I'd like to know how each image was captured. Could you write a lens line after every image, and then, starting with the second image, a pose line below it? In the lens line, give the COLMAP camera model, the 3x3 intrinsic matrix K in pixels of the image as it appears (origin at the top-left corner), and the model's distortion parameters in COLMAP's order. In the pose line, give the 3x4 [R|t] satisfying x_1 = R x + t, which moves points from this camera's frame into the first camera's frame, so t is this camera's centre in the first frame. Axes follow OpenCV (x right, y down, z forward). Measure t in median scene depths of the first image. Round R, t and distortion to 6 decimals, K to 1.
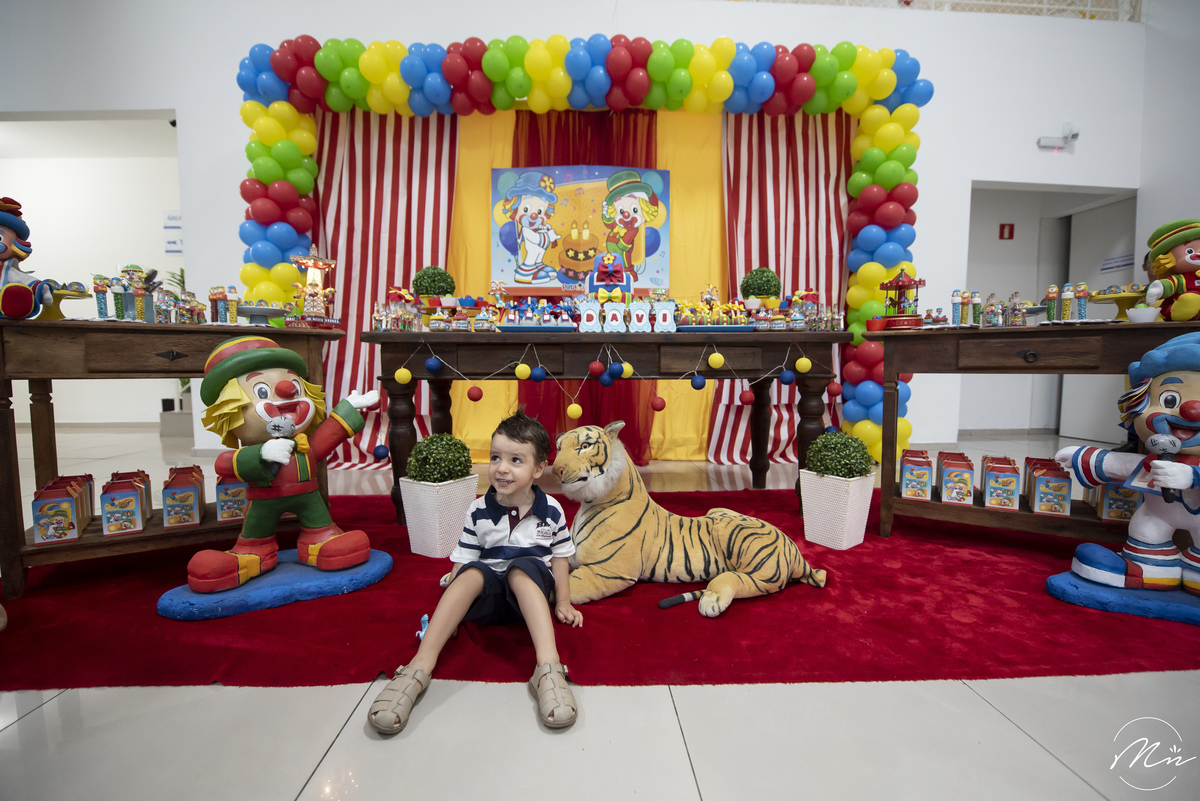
lens RADIAL K [[474.5, 0, 597.4], [0, 474.5, 398.6], [0, 0, 1]] dist [-0.000234, -0.006622]
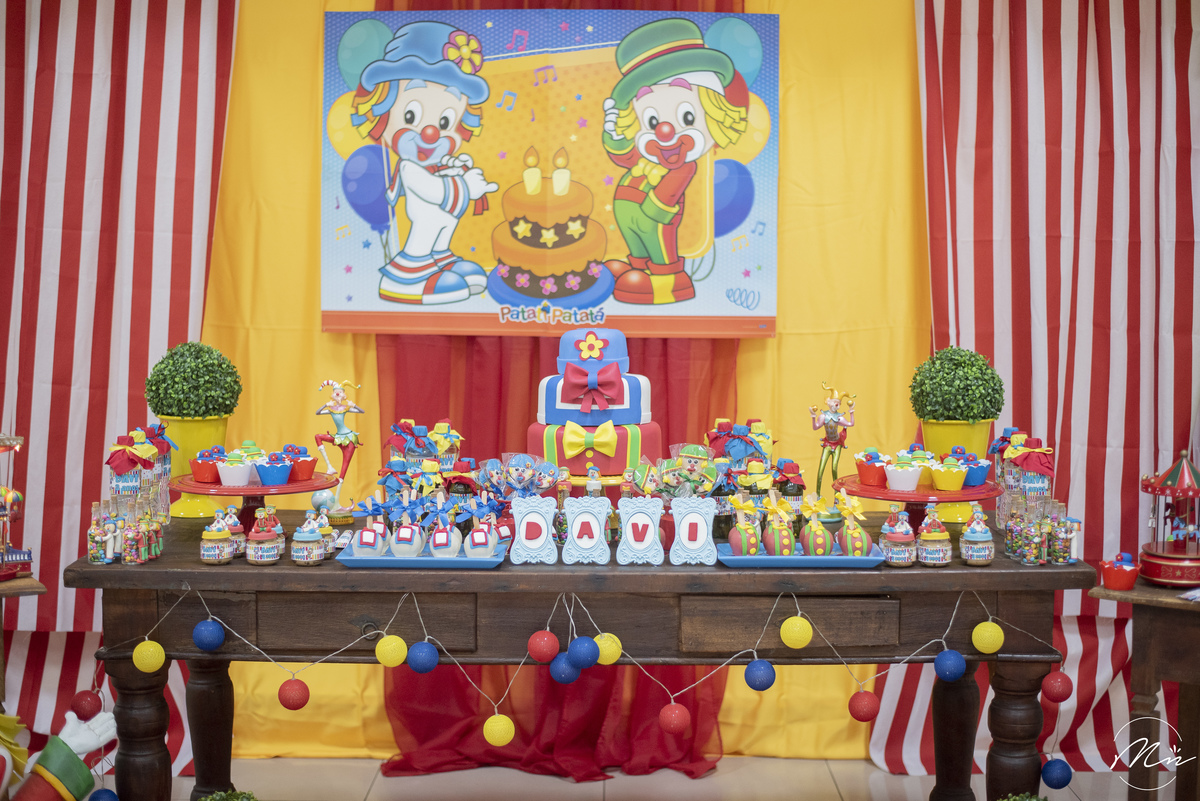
lens RADIAL K [[1665.0, 0, 600.0], [0, 1665.0, 400.5], [0, 0, 1]] dist [-0.103082, 0.025922]
pose [[0.998959, 0.009555, -0.044605, 0.078523], [-0.008846, 0.999832, 0.016061, -0.209933], [0.044751, -0.015650, 0.998876, -0.411209]]
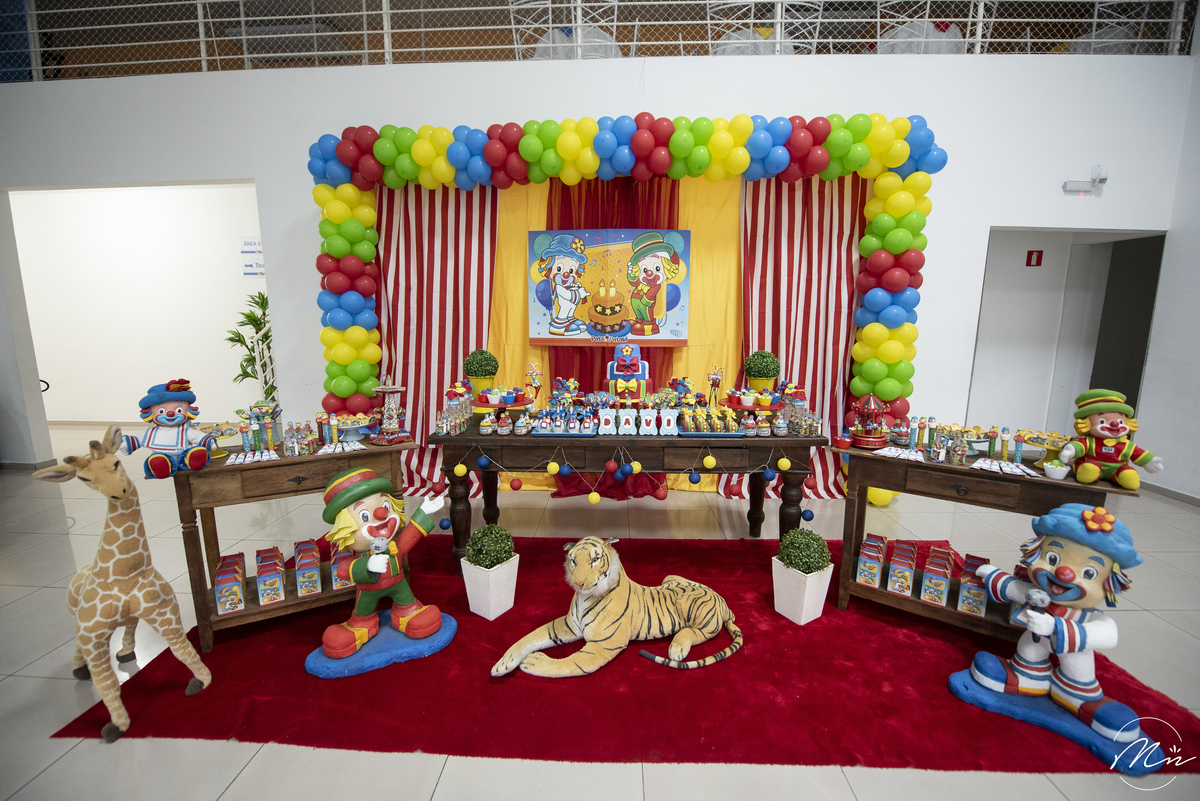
lens RADIAL K [[466.9, 0, 600.0], [0, 466.9, 400.5], [0, 0, 1]] dist [0.000639, -0.006740]
pose [[0.997123, 0.013921, -0.074512, 0.035097], [-0.006872, 0.995545, 0.094032, -0.217992], [0.075489, -0.093250, 0.992777, -0.124778]]
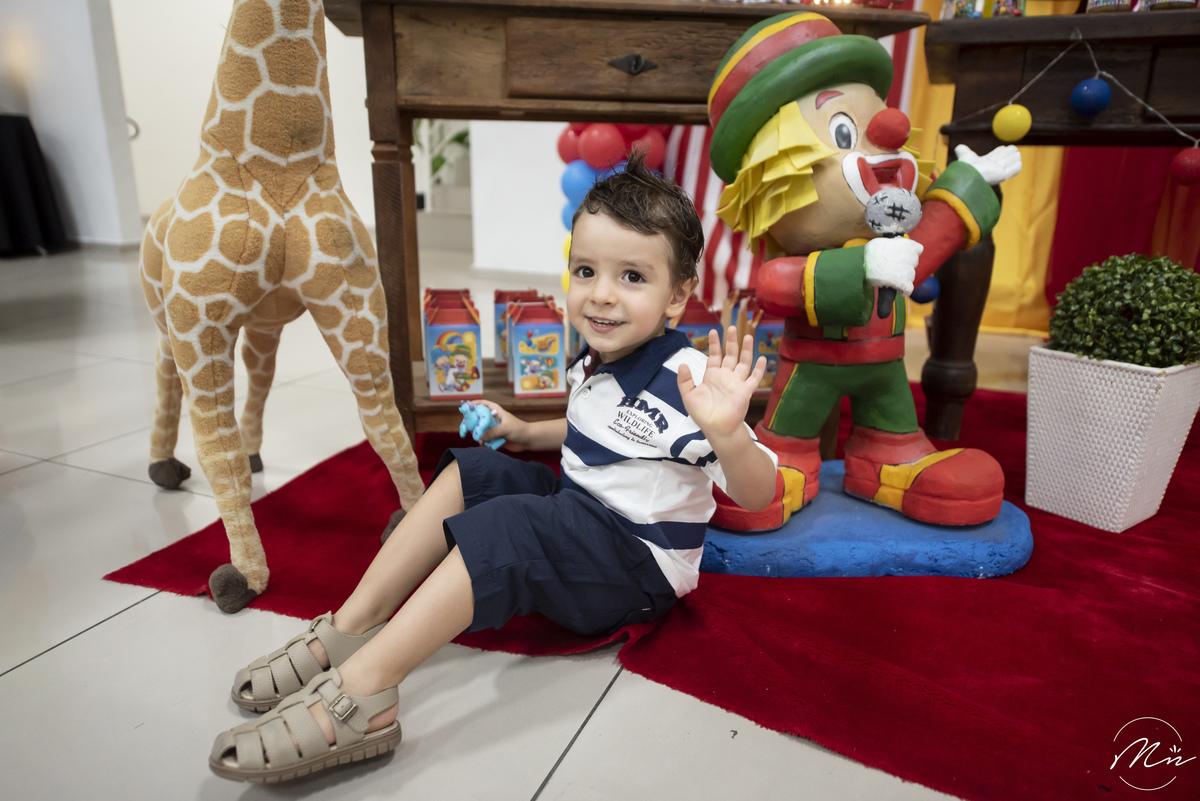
lens RADIAL K [[784.8, 0, 598.4], [0, 784.8, 371.9], [0, 0, 1]] dist [0.002205, 0.000109]
pose [[0.916788, 0.114007, -0.382756, -0.273667], [-0.041928, 0.980569, 0.191642, 0.034289], [0.397167, -0.159647, 0.903754, 0.079994]]
